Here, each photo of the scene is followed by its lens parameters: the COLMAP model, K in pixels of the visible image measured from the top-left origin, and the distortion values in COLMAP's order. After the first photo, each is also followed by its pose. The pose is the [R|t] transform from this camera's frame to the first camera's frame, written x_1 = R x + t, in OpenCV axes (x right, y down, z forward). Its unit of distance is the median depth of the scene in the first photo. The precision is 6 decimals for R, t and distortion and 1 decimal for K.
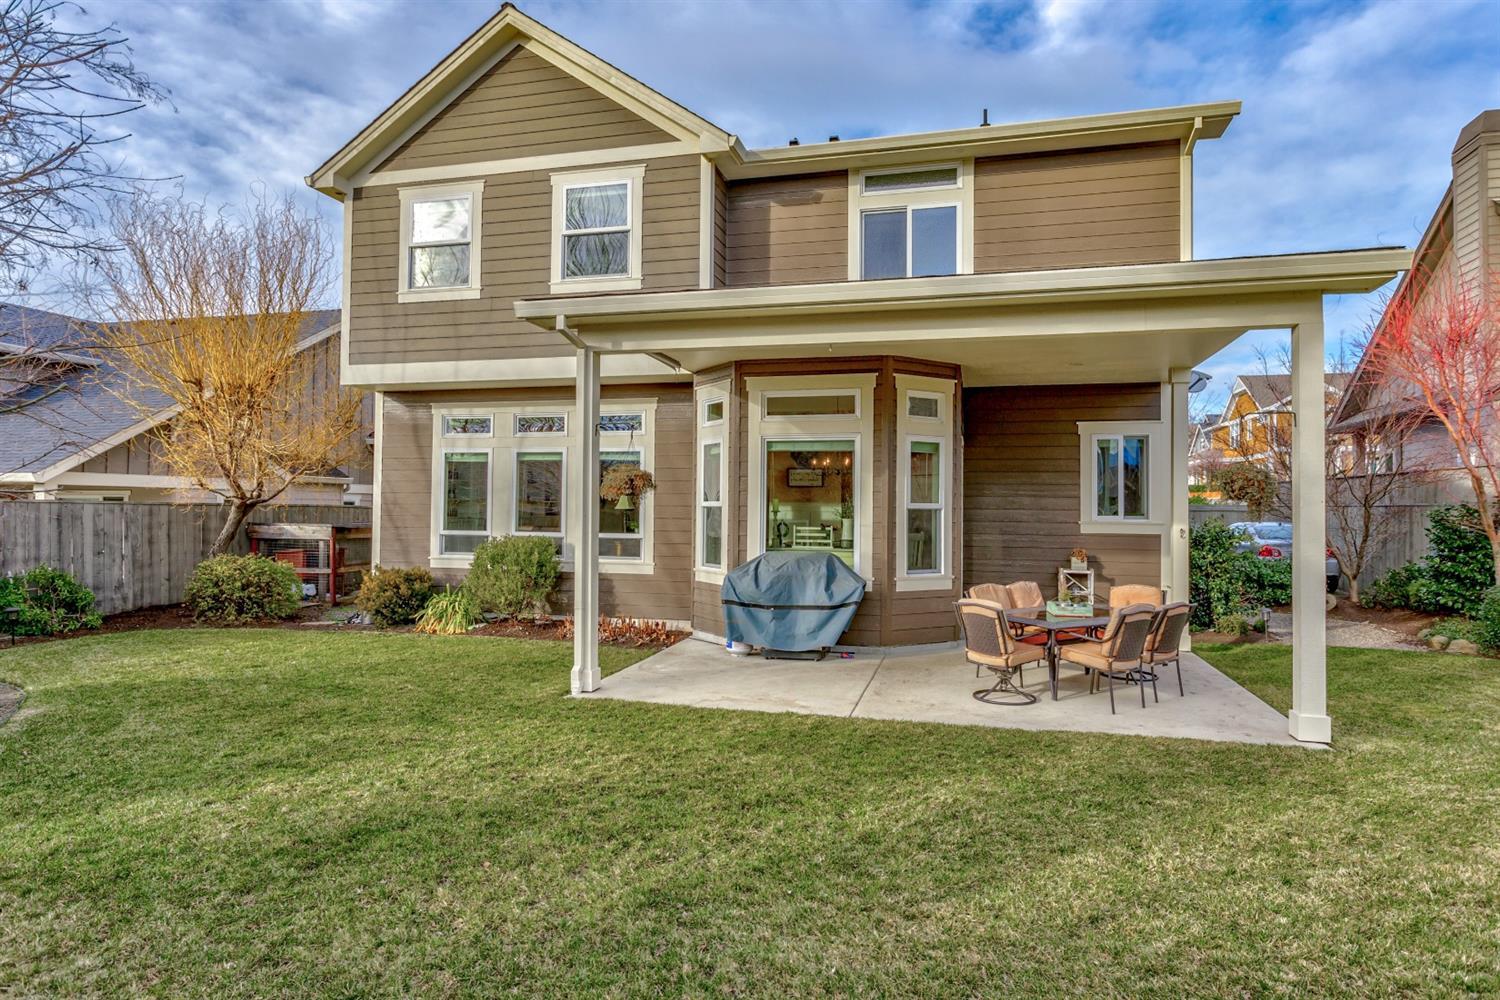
lens RADIAL K [[863.0, 0, 750.2], [0, 863.0, 481.2], [0, 0, 1]] dist [0.004194, 0.000976]
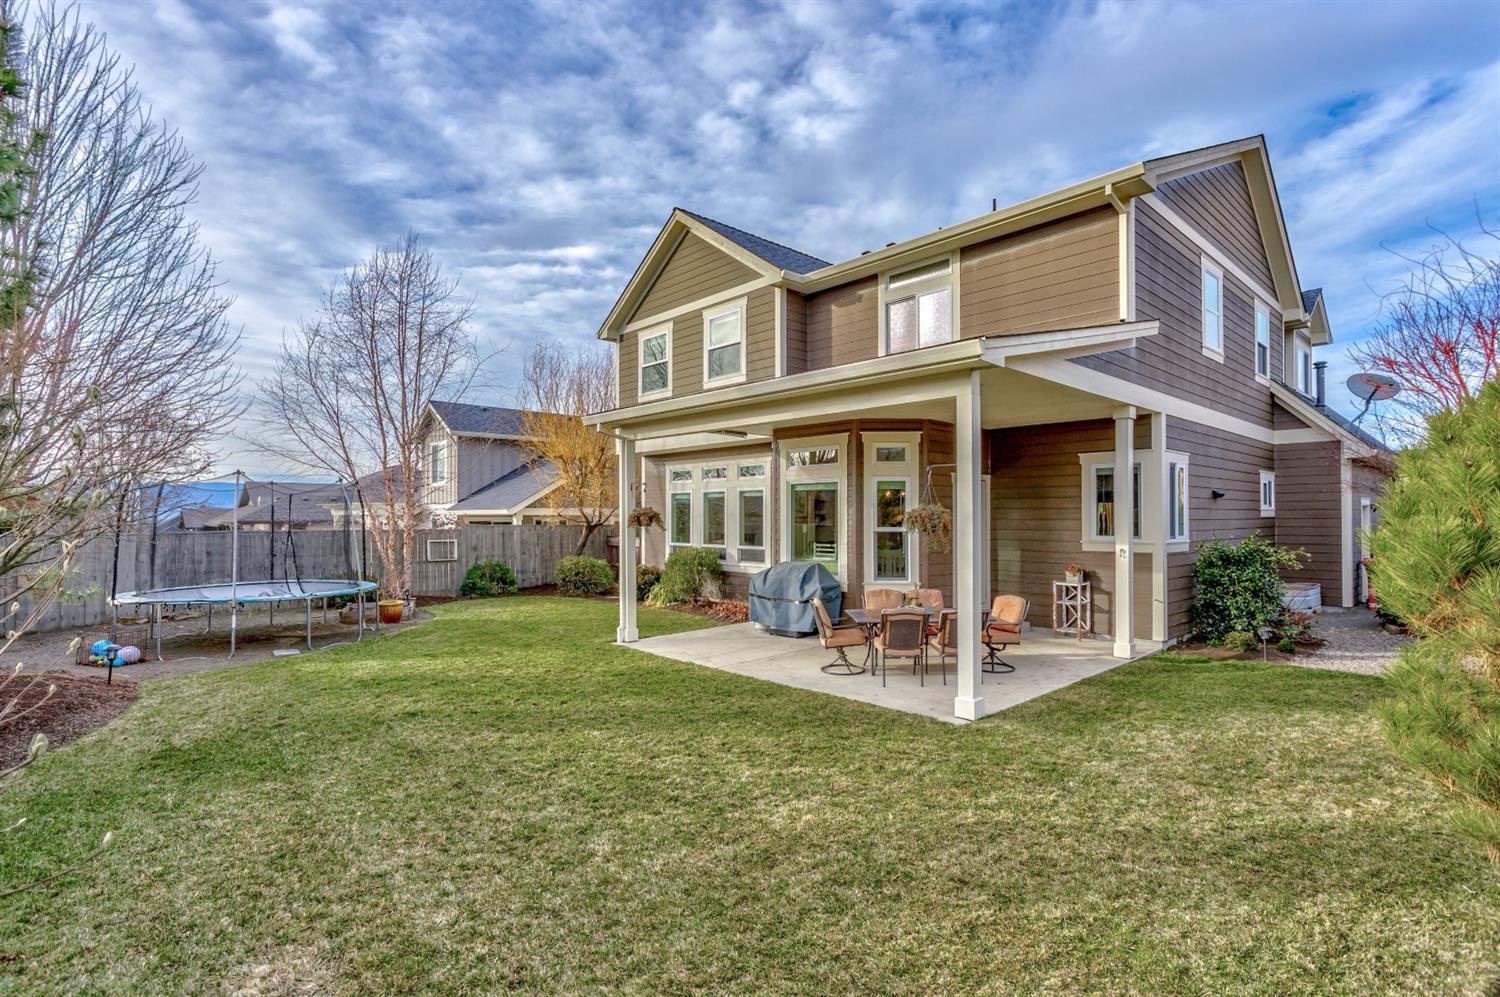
lens RADIAL K [[727.7, 0, 750.0], [0, 727.7, 498.5], [0, 0, 1]] dist [0.002066, 0.000166]
pose [[0.843860, -0.023528, -0.536048, 0.505378], [0.027902, 0.999611, 0.000050, -0.020490], [0.535838, -0.014999, 0.844188, -0.047762]]
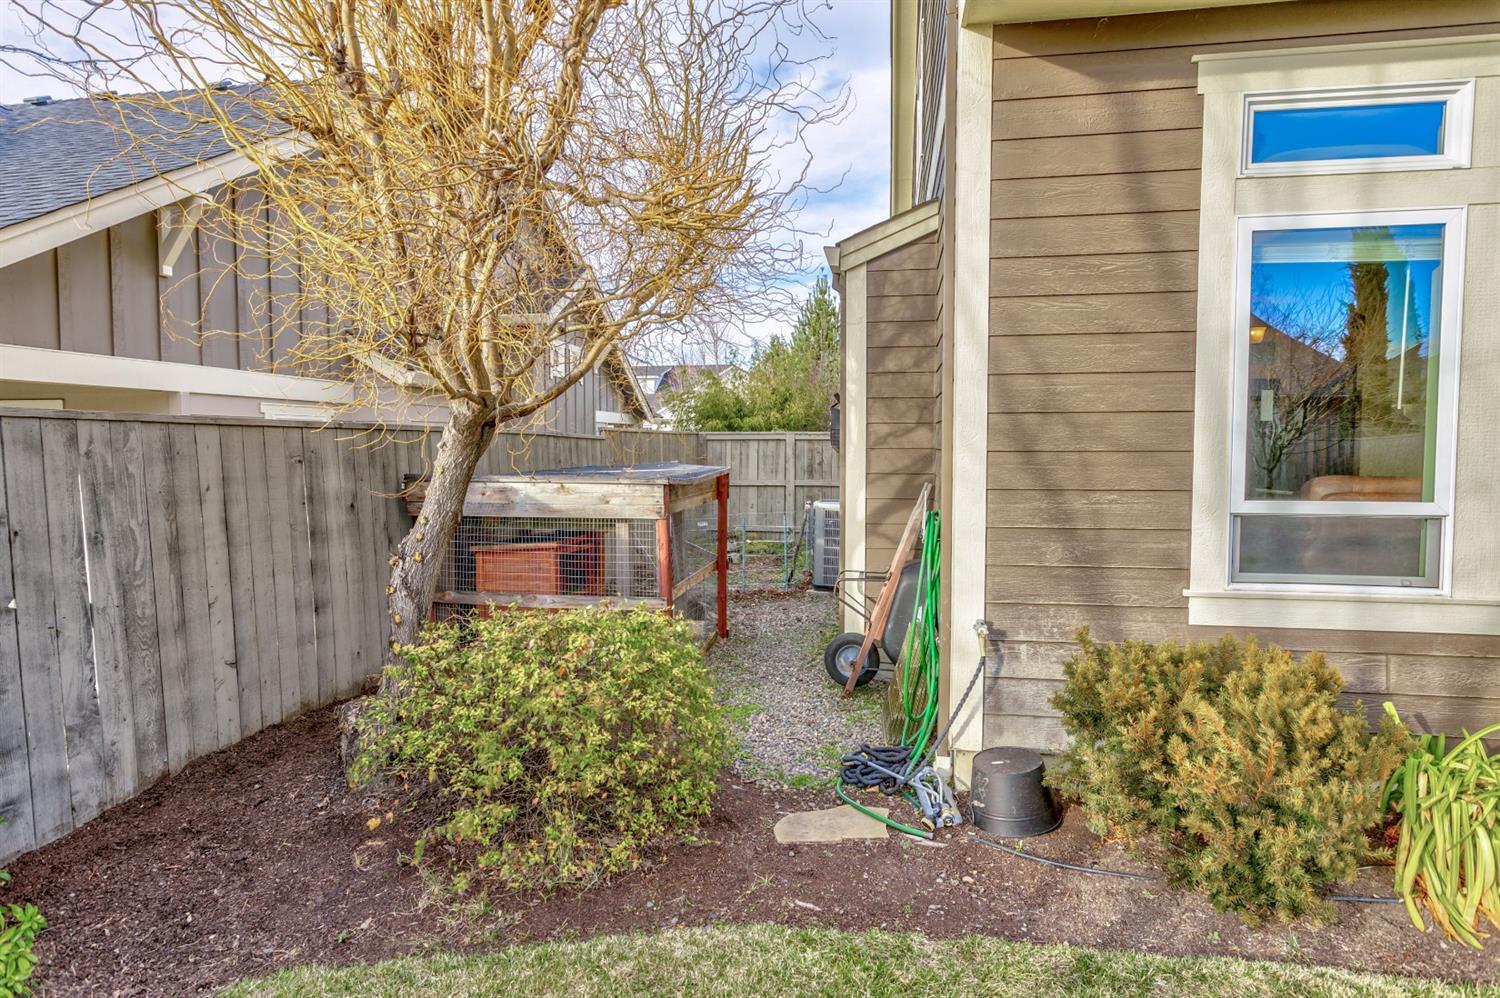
lens RADIAL K [[848.2, 0, 751.2], [0, 848.2, 479.7], [0, 0, 1]] dist [-0.007554, -0.000968]
pose [[0.996038, -0.014745, 0.087692, -0.575519], [0.008134, 0.997130, 0.075275, 0.028583], [-0.088550, -0.074264, 0.993299, 0.767878]]
